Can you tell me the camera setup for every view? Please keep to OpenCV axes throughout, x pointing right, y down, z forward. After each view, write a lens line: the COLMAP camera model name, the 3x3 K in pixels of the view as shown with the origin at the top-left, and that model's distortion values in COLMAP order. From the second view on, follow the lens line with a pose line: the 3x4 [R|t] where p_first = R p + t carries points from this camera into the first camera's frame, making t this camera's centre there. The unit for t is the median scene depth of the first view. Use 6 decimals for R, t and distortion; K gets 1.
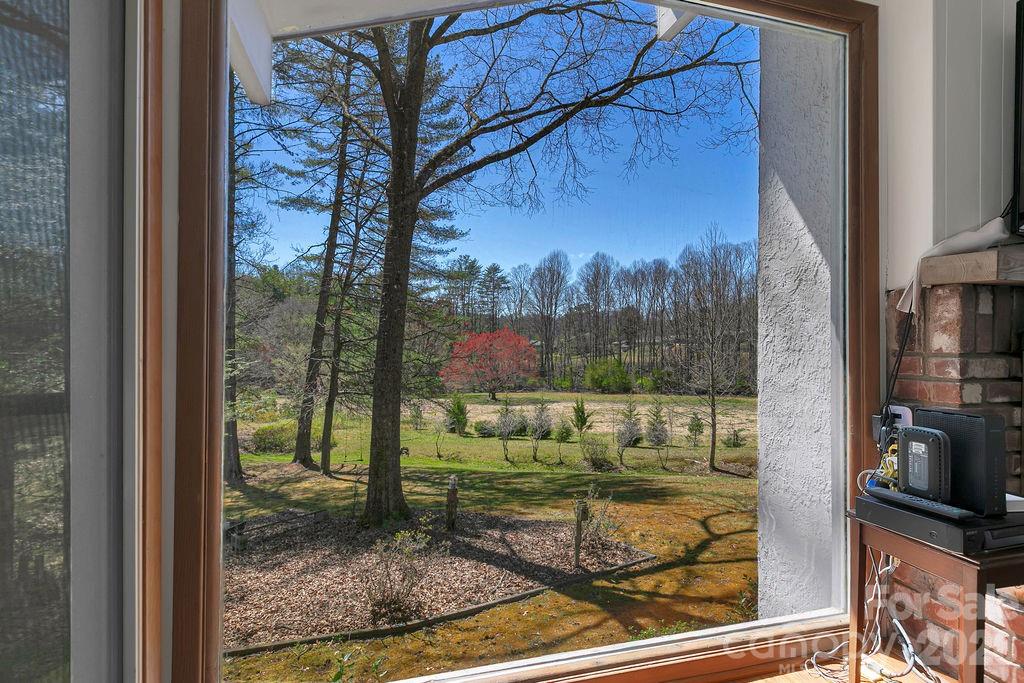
lens RADIAL K [[502.5, 0, 514.4], [0, 502.5, 344.0], [0, 0, 1]] dist [0.001839, 0.000320]
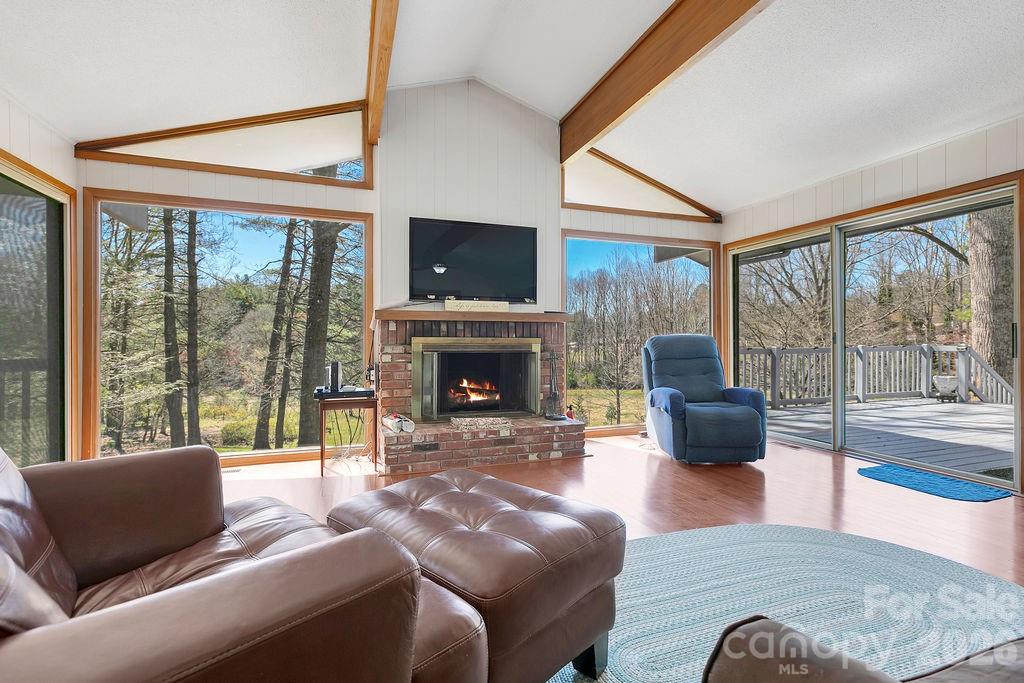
lens RADIAL K [[459.0, 0, 510.4], [0, 459.0, 343.0], [0, 0, 1]] dist [0.002074, 0.000065]
pose [[0.997596, -0.011036, 0.068409, 0.068901], [0.011469, 0.999917, -0.005946, 0.001771], [-0.068338, 0.006716, 0.997640, -0.076561]]
